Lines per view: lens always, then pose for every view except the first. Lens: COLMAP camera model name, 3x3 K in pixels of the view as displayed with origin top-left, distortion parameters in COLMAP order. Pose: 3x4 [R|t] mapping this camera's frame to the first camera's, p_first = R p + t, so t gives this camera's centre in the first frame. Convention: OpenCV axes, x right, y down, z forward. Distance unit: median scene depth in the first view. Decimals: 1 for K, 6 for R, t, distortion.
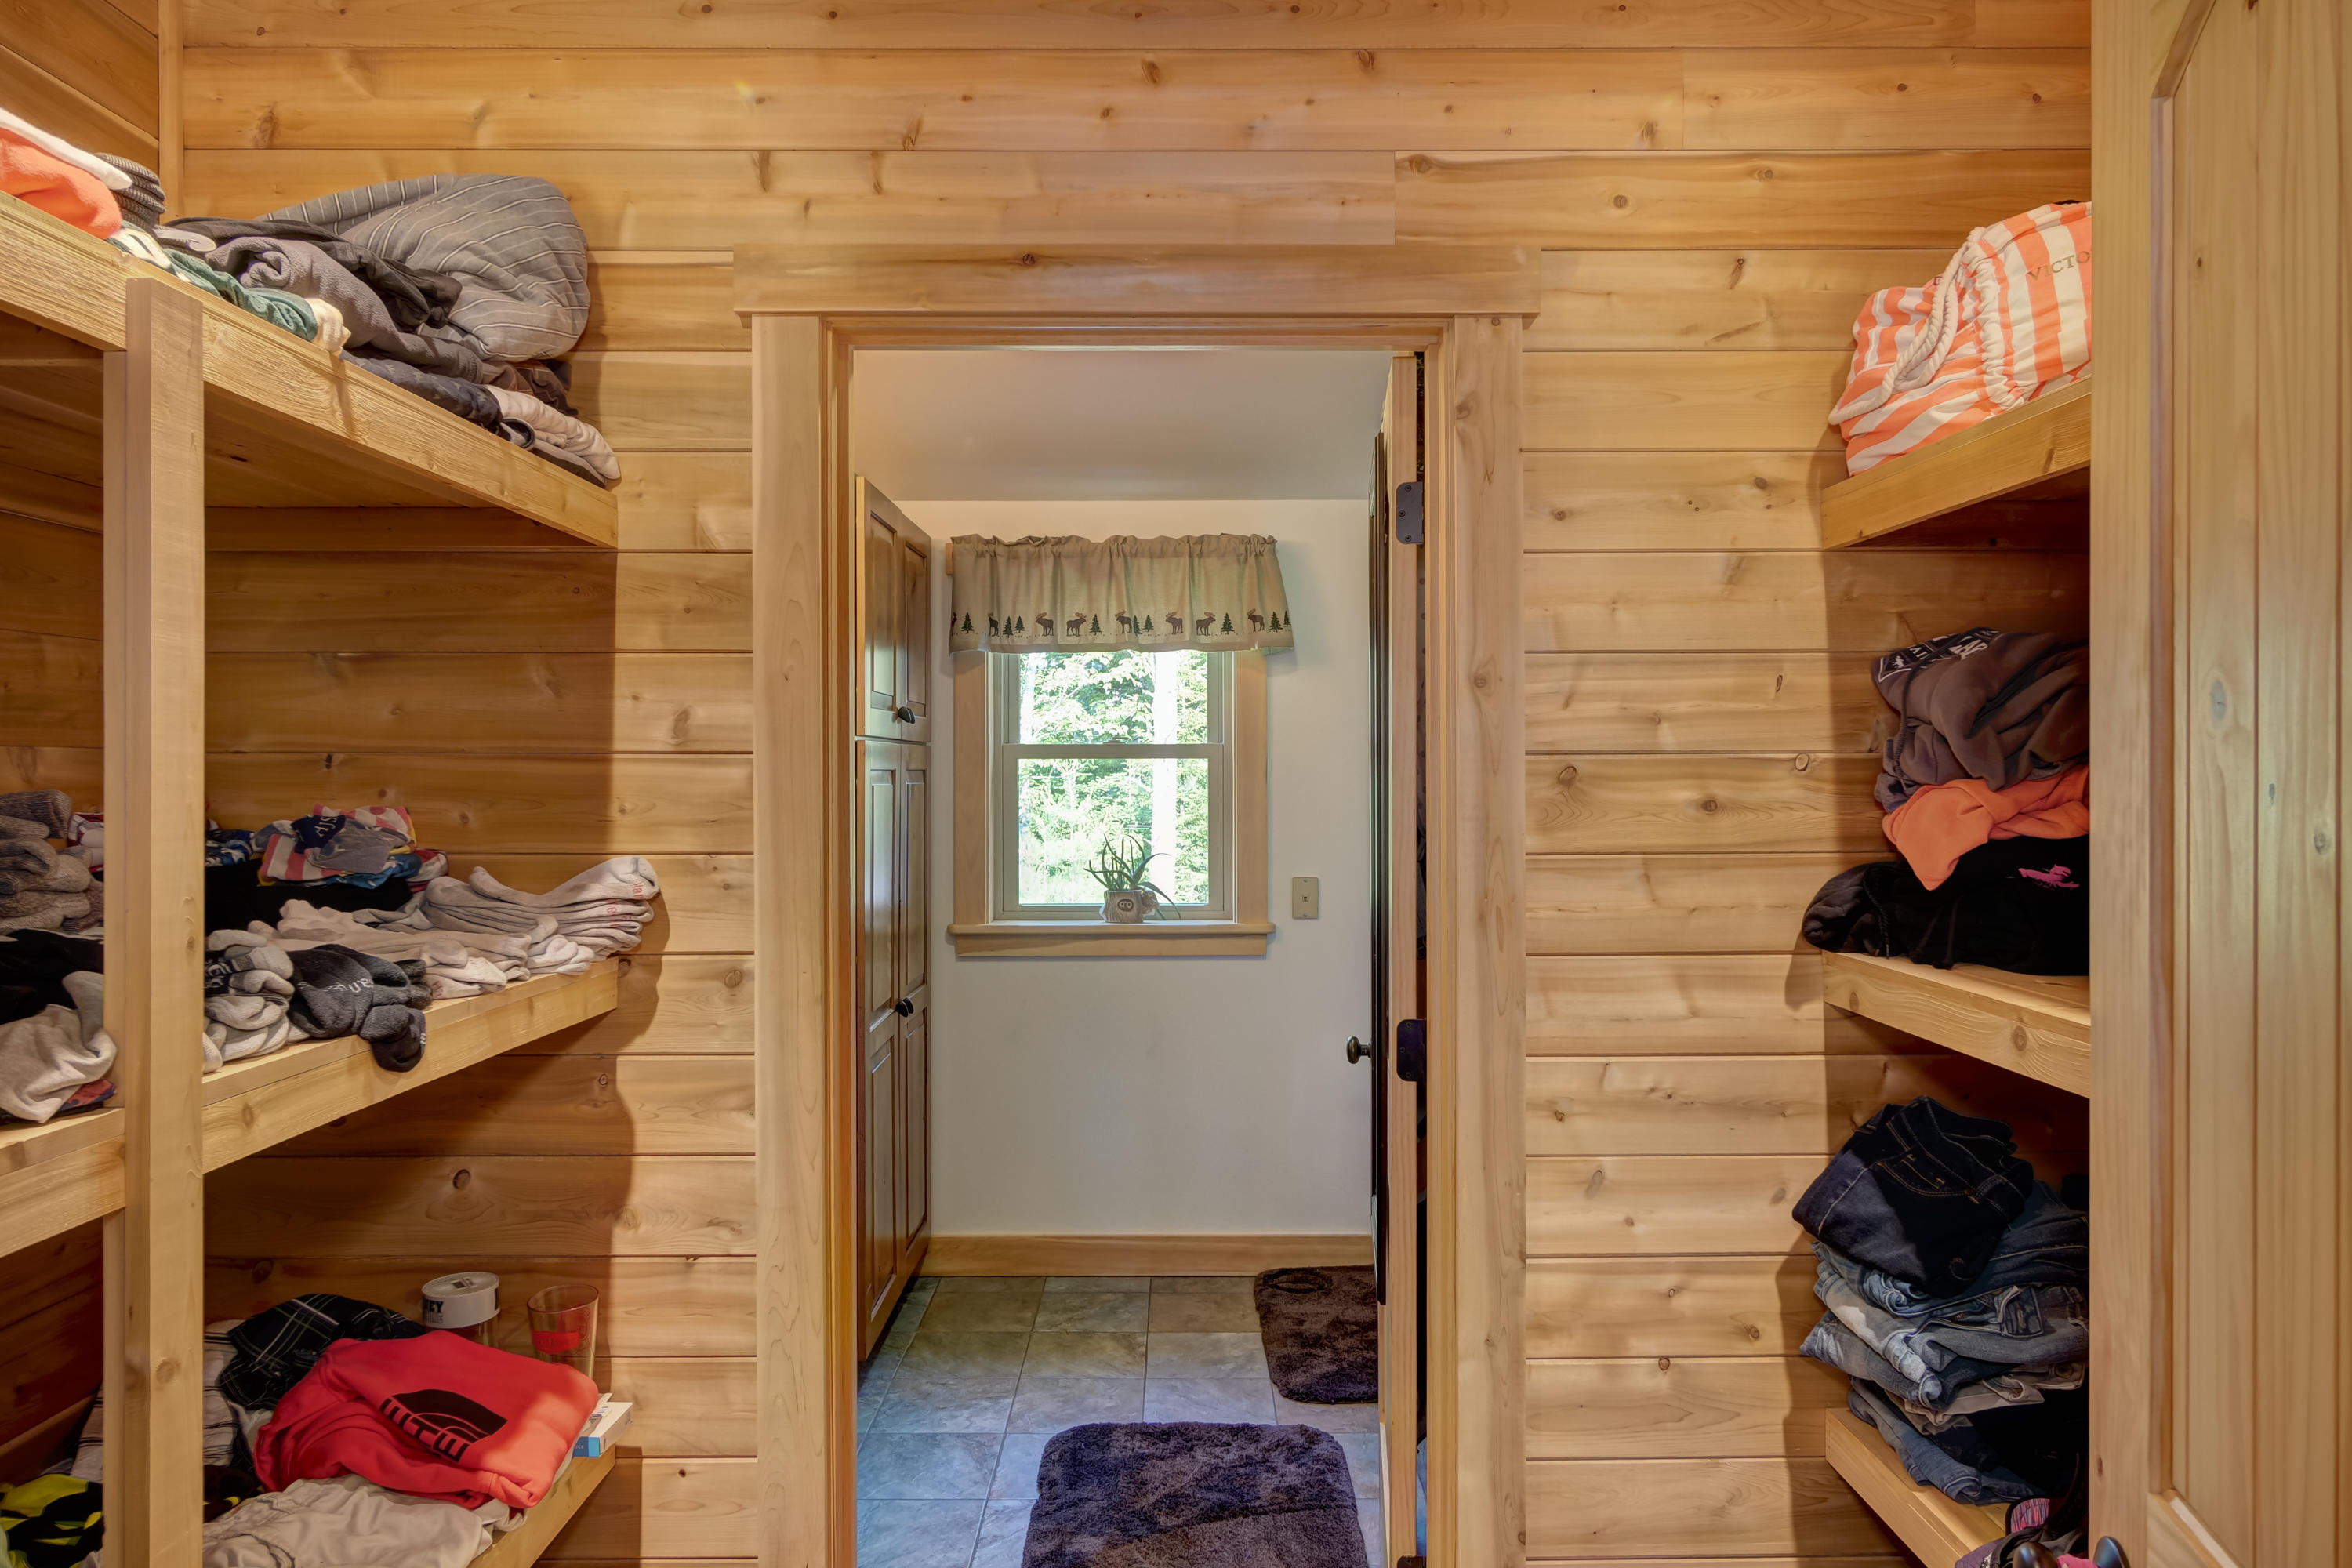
lens RADIAL K [[1512.6, 0, 1179.9], [0, 1512.6, 775.7], [0, 0, 1]] dist [-0.001856, -0.000256]
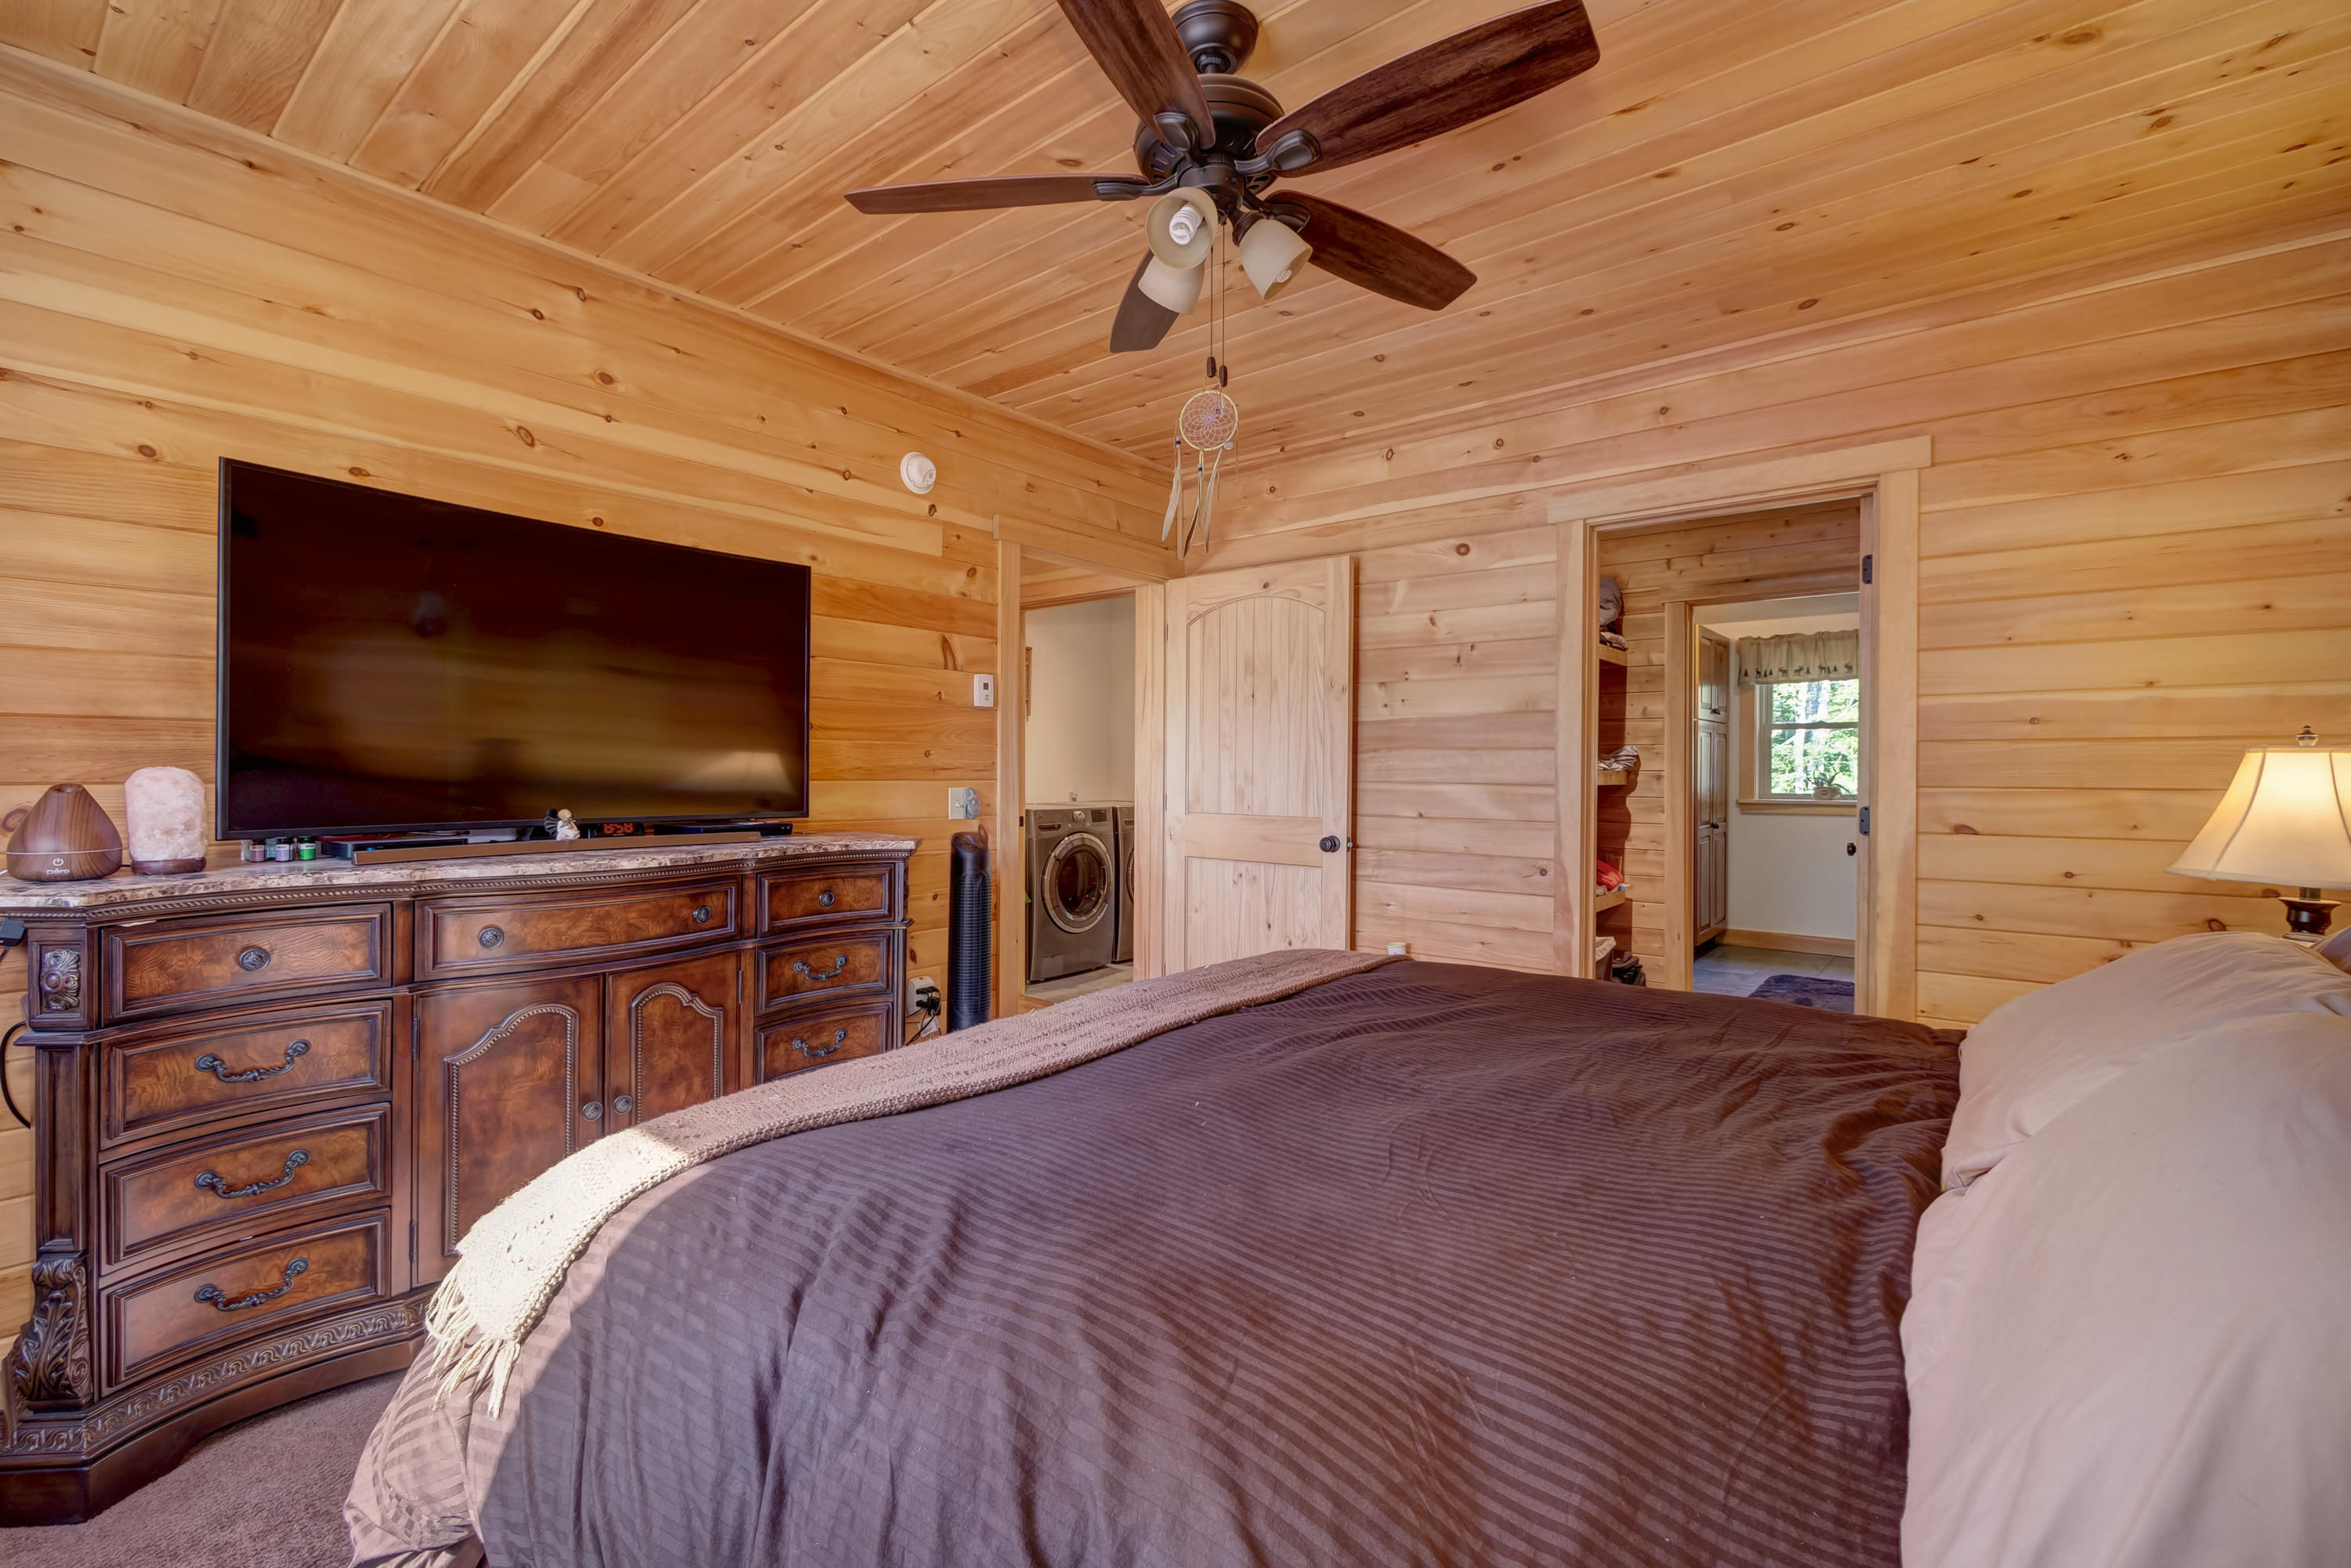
lens RADIAL K [[1021.7, 0, 1184.2], [0, 1021.7, 769.2], [0, 0, 1]] dist [-0.001849, -0.000055]
pose [[0.779723, 0.004767, -0.626106, 0.196013], [-0.005222, 0.999986, 0.001111, 0.059891], [0.626102, 0.002403, 0.779737, -0.896344]]
